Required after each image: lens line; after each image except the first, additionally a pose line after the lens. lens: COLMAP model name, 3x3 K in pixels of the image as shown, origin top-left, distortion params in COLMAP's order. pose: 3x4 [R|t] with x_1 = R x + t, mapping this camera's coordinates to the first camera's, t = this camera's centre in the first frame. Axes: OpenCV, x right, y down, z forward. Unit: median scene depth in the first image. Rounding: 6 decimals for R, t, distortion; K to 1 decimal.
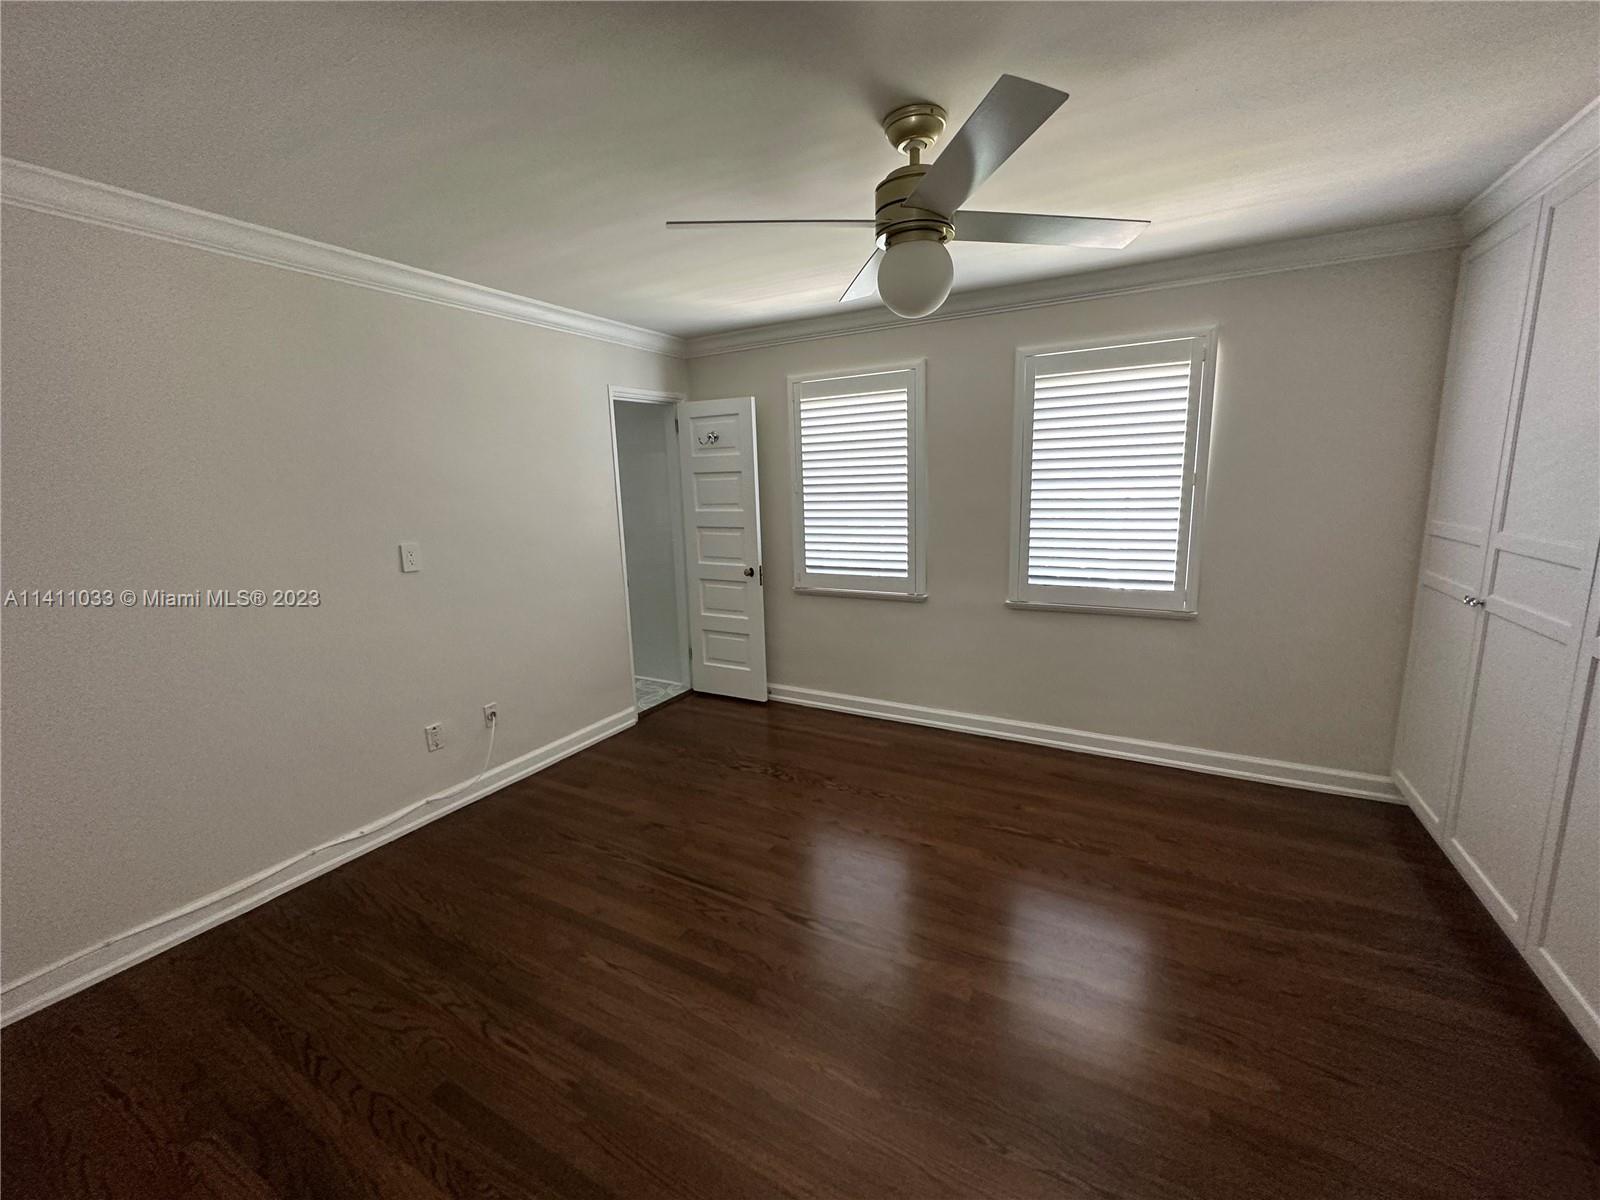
lens RADIAL K [[641.0, 0, 796.1], [0, 641.0, 596.5], [0, 0, 1]] dist [0.001165, -0.000313]
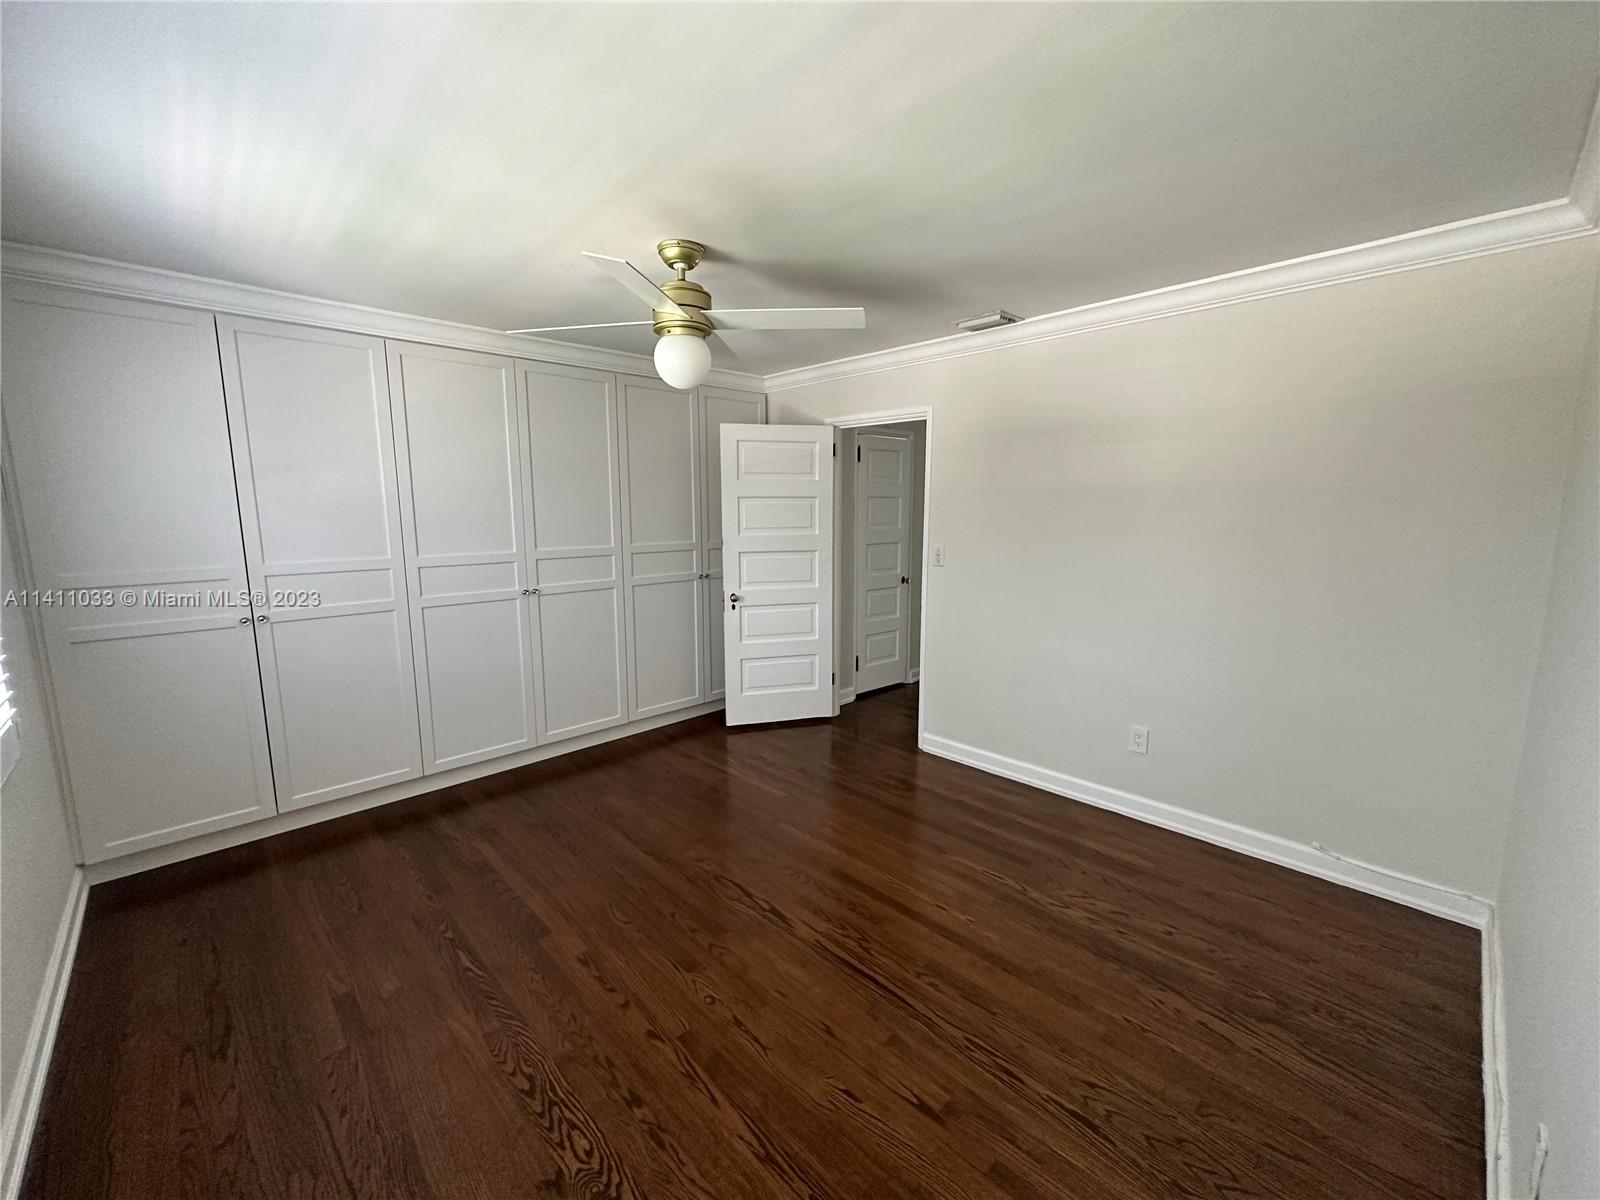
lens RADIAL K [[641.0, 0, 798.4], [0, 641.0, 598.2], [0, 0, 1]] dist [0.001165, -0.000313]
pose [[-0.955331, -0.008694, 0.295411, -0.217707], [0.085854, 0.948297, 0.305551, -0.203710], [-0.282794, 0.317264, -0.905191, 1.131175]]
